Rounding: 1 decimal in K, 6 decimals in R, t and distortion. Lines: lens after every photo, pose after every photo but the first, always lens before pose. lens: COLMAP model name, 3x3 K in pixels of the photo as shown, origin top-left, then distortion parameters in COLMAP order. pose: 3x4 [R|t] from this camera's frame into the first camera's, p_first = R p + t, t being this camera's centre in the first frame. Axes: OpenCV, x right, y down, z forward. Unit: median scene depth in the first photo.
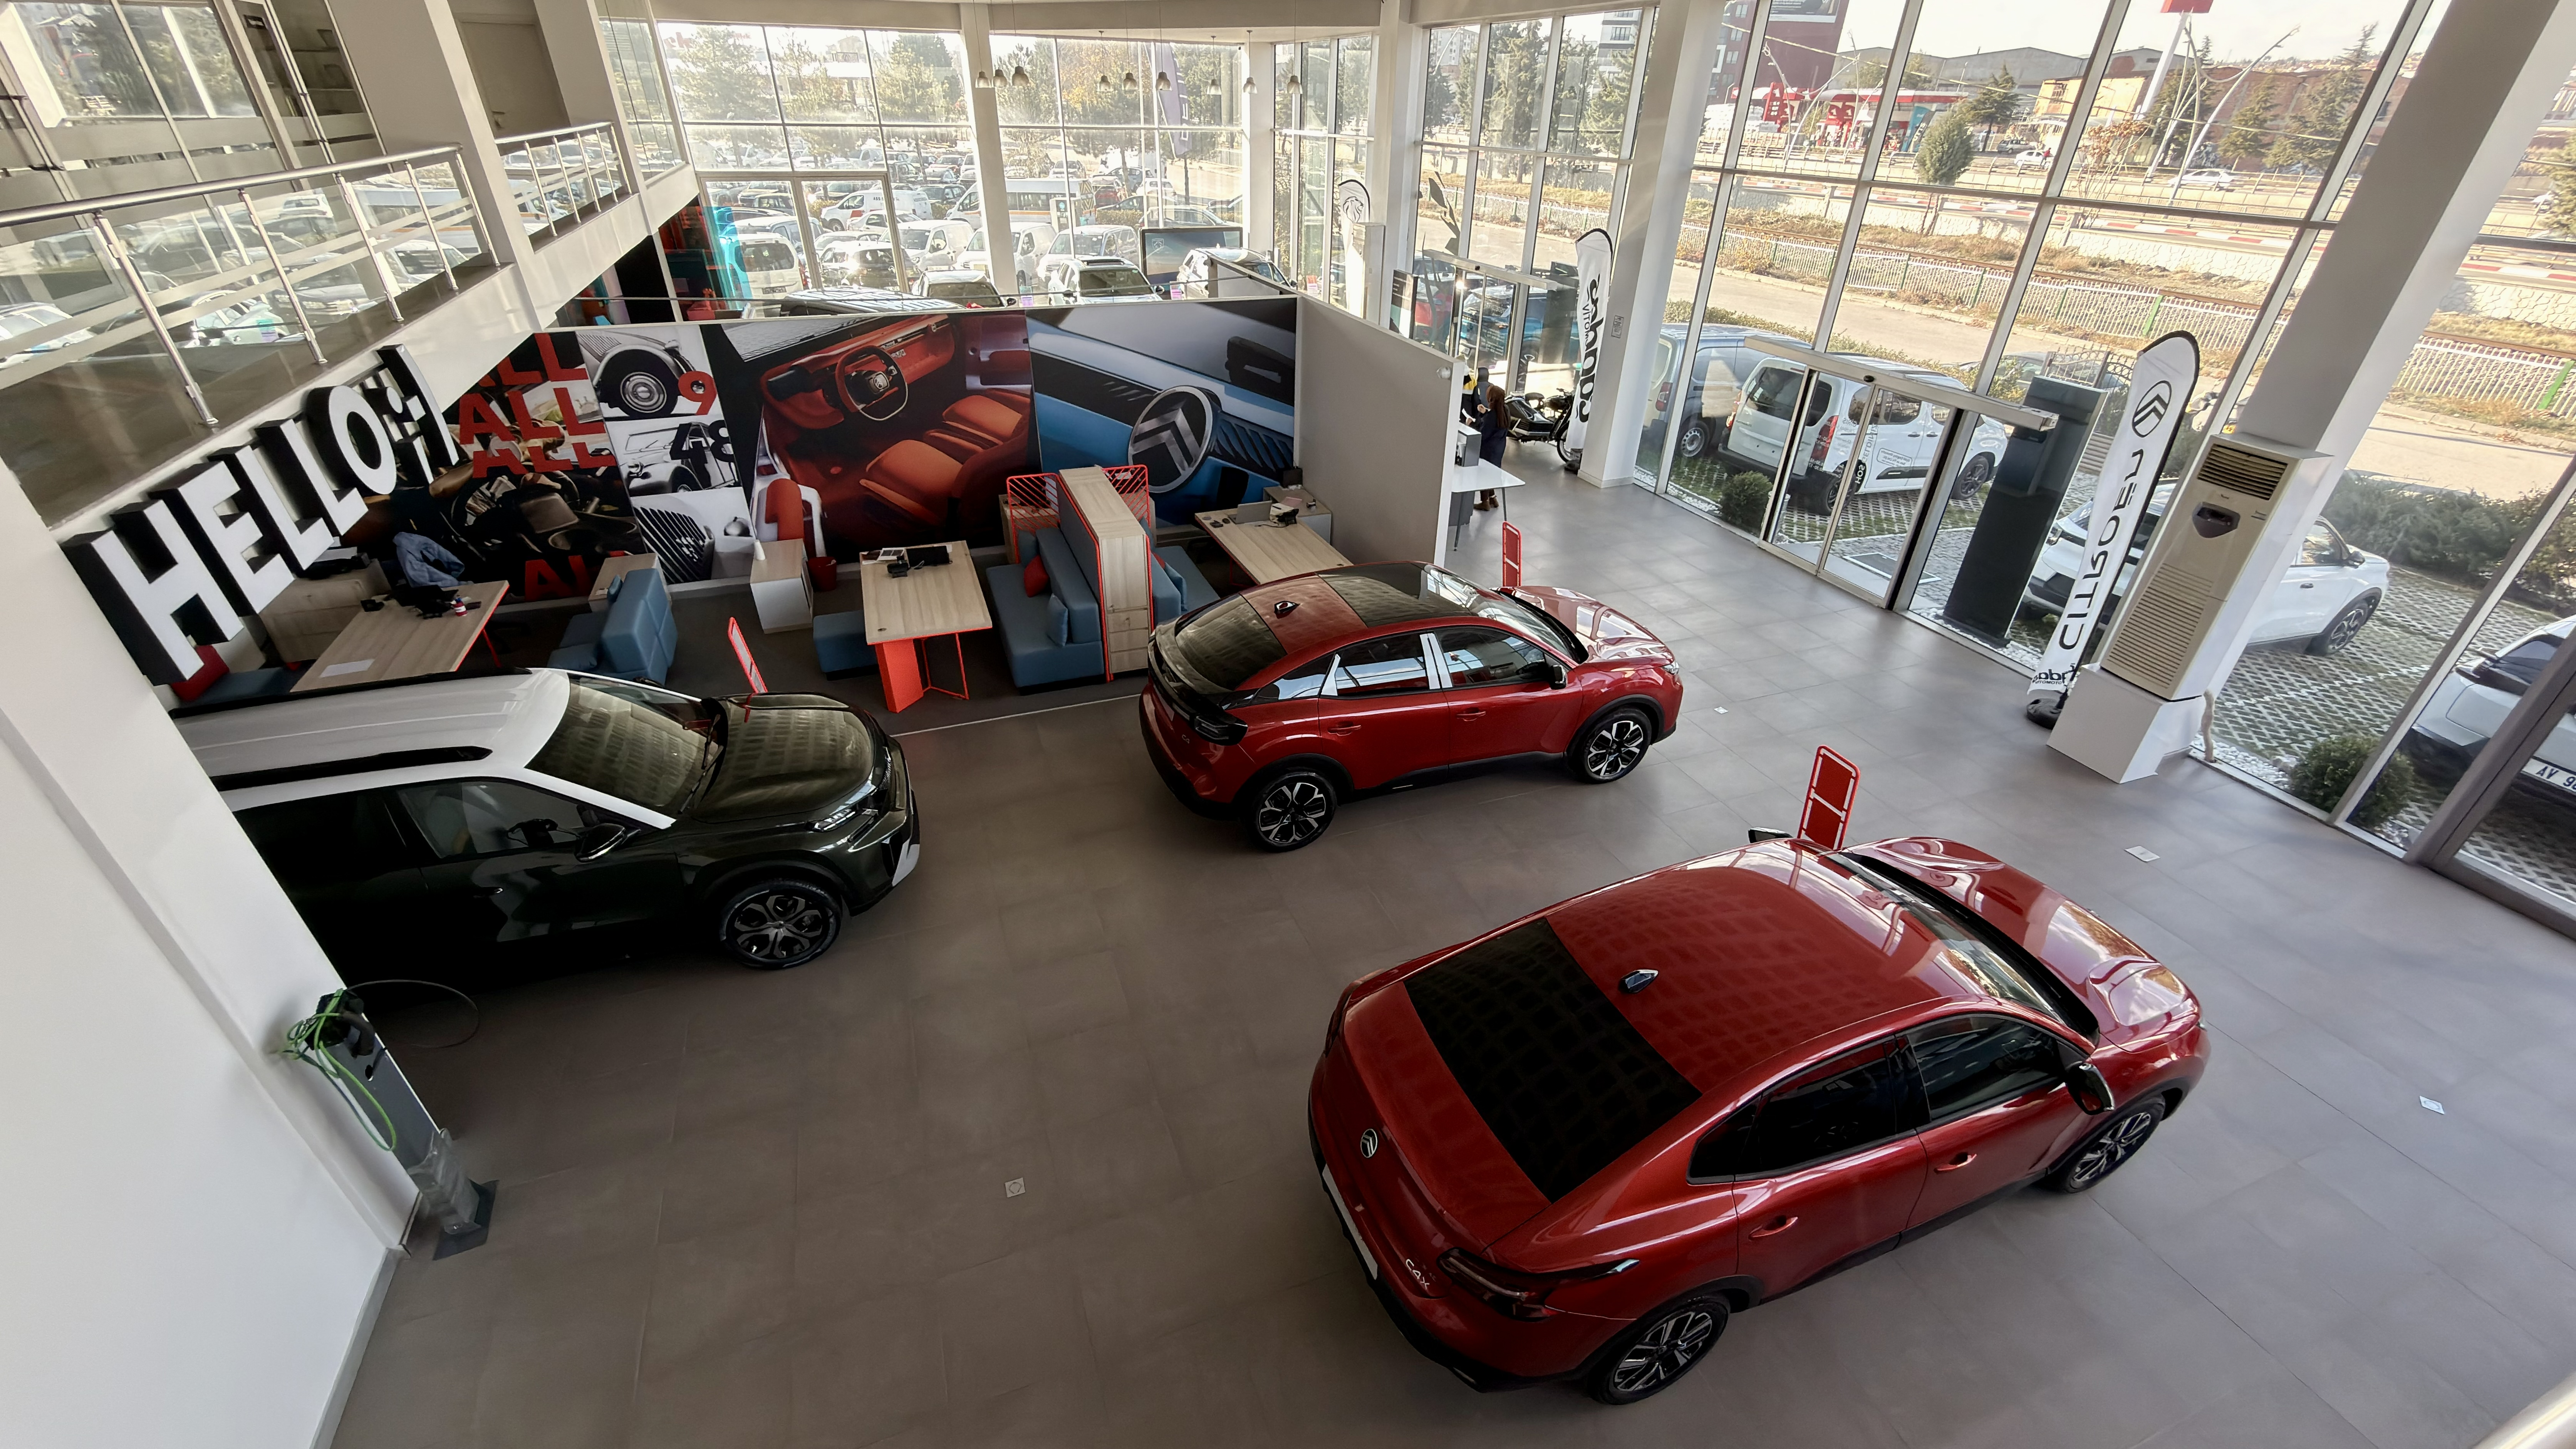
lens RADIAL K [[1027.1, 0, 1291.5], [0, 1027.1, 726.3], [0, 0, 1]] dist [-0.001681, 0.000506]
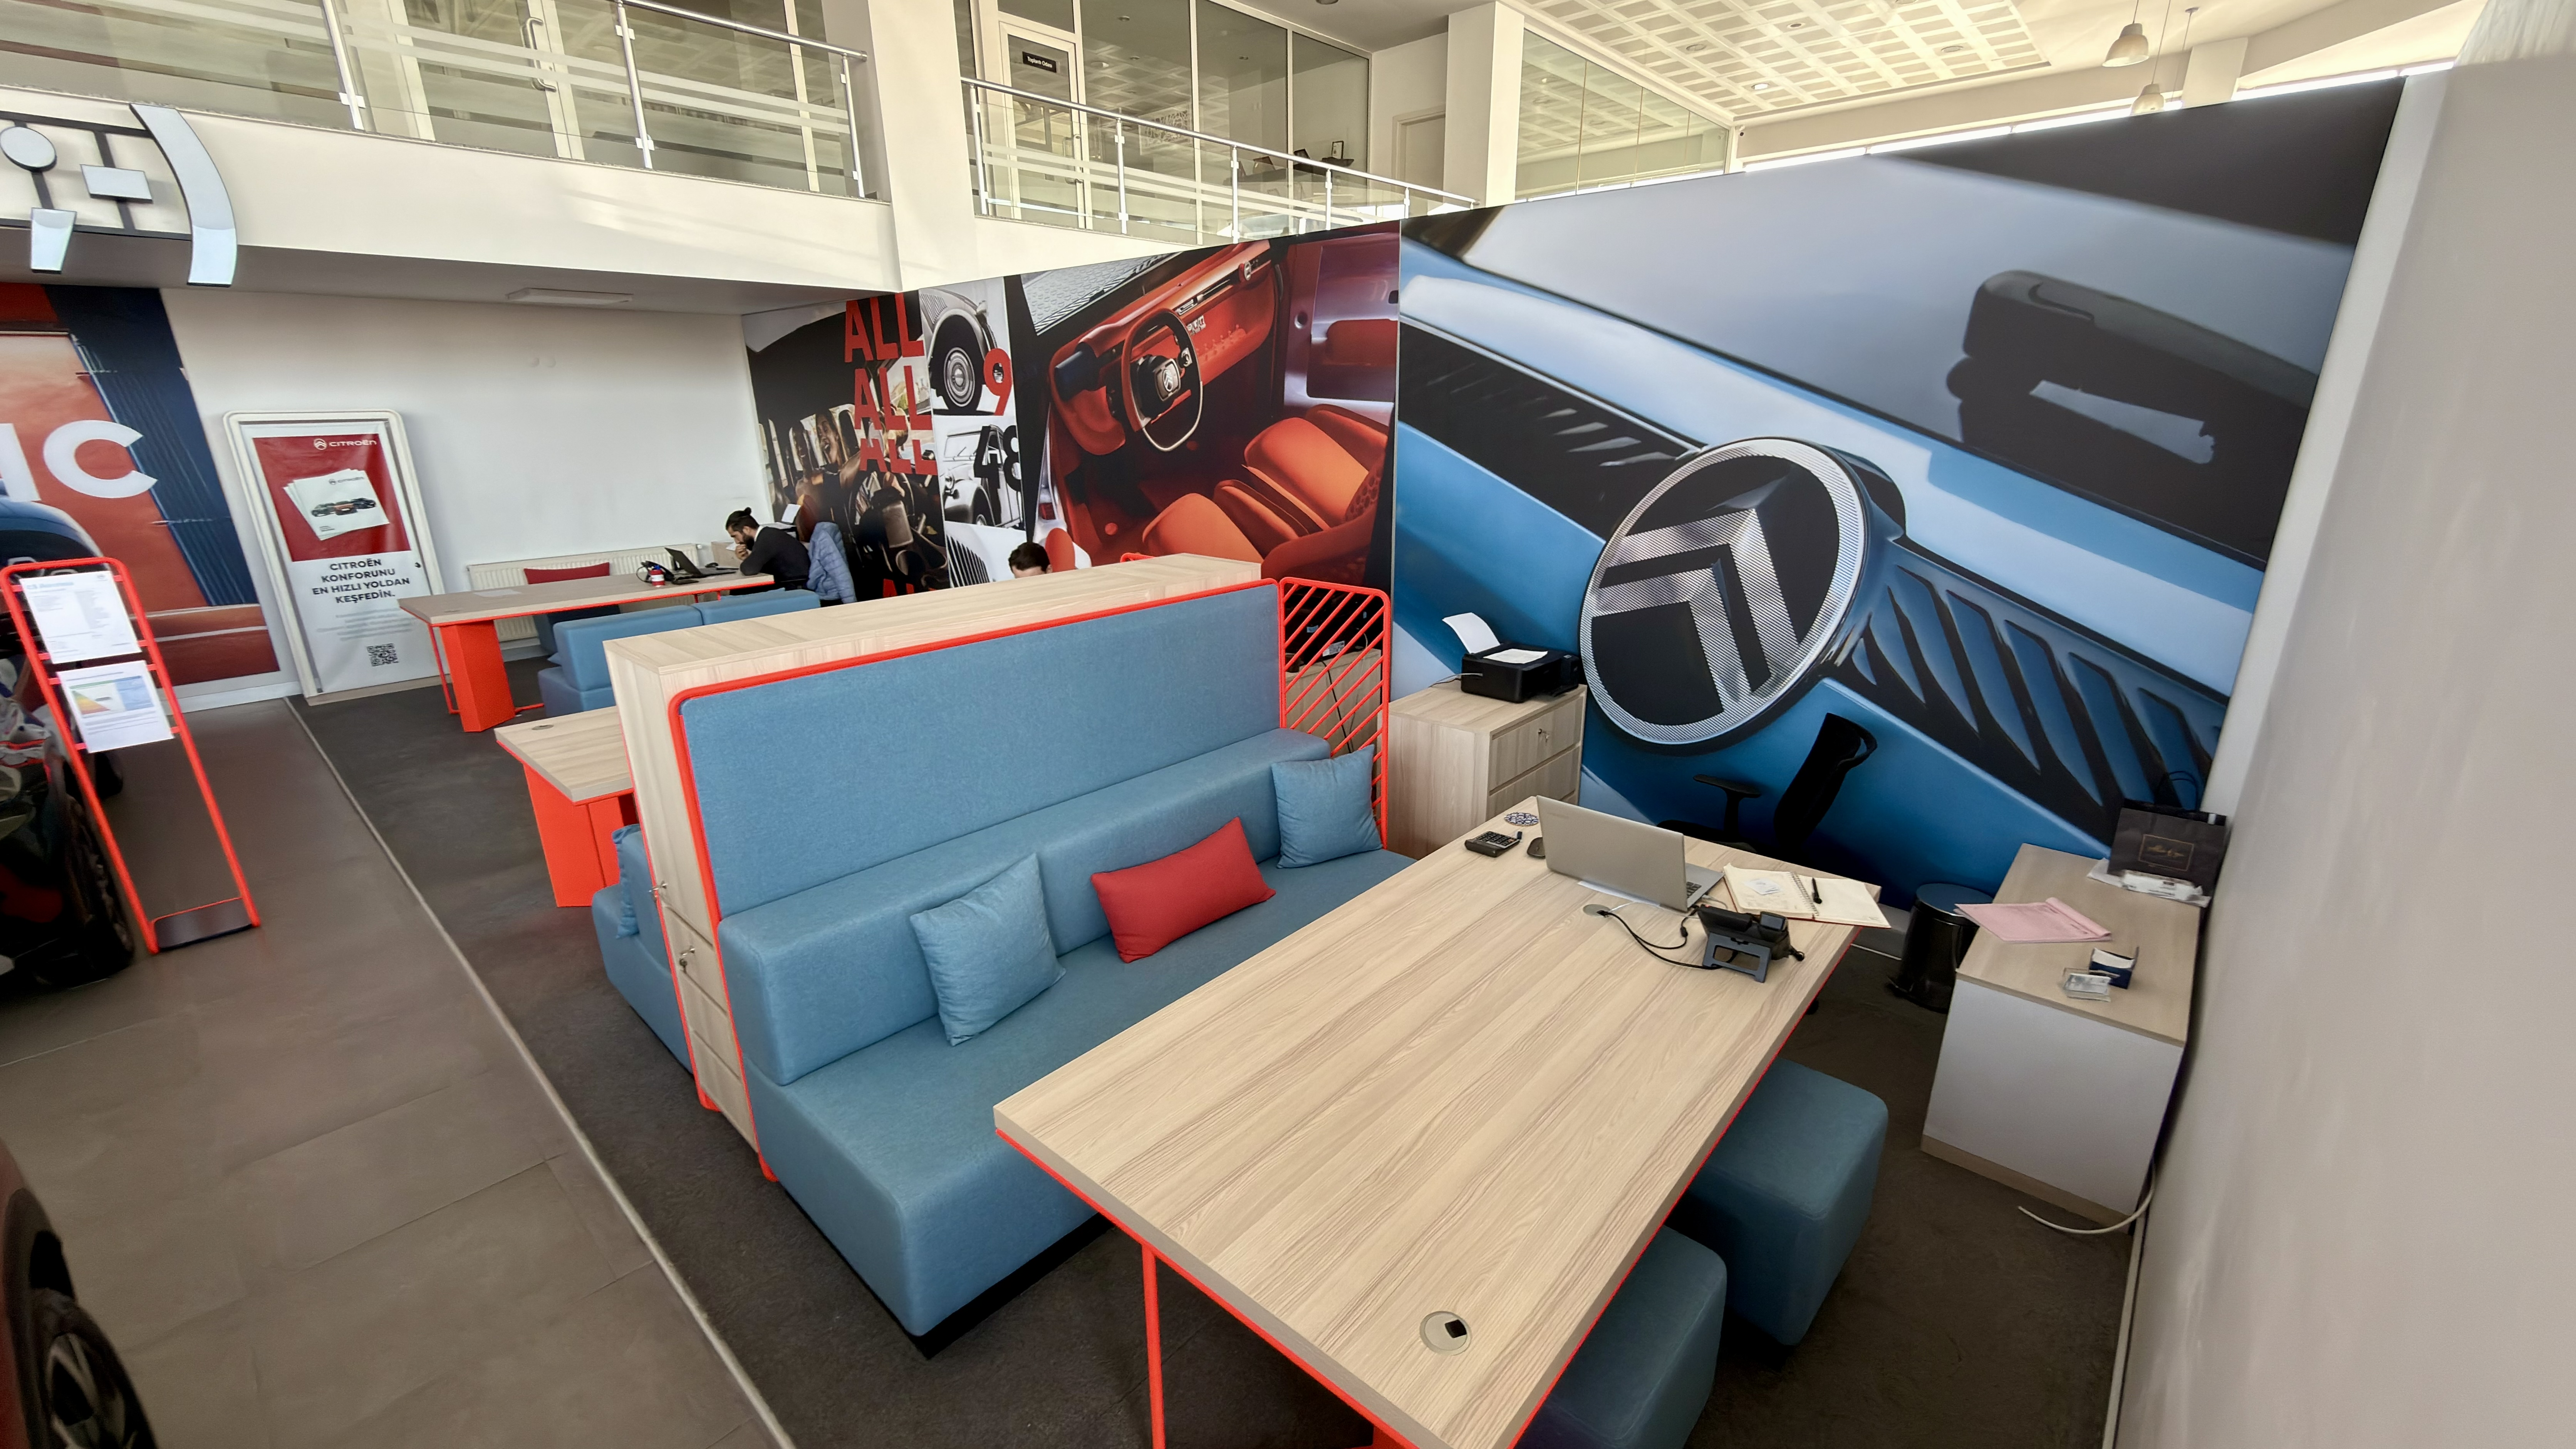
lens RADIAL K [[1027.1, 0, 1289.1], [0, 1027.1, 724.9], [0, 0, 1]] dist [-0.001681, 0.000506]
pose [[0.452872, 0.250484, -0.855666, 0.134169], [-0.451336, 0.892076, 0.022268, -0.219474], [0.768897, 0.376109, 0.517049, 0.859688]]
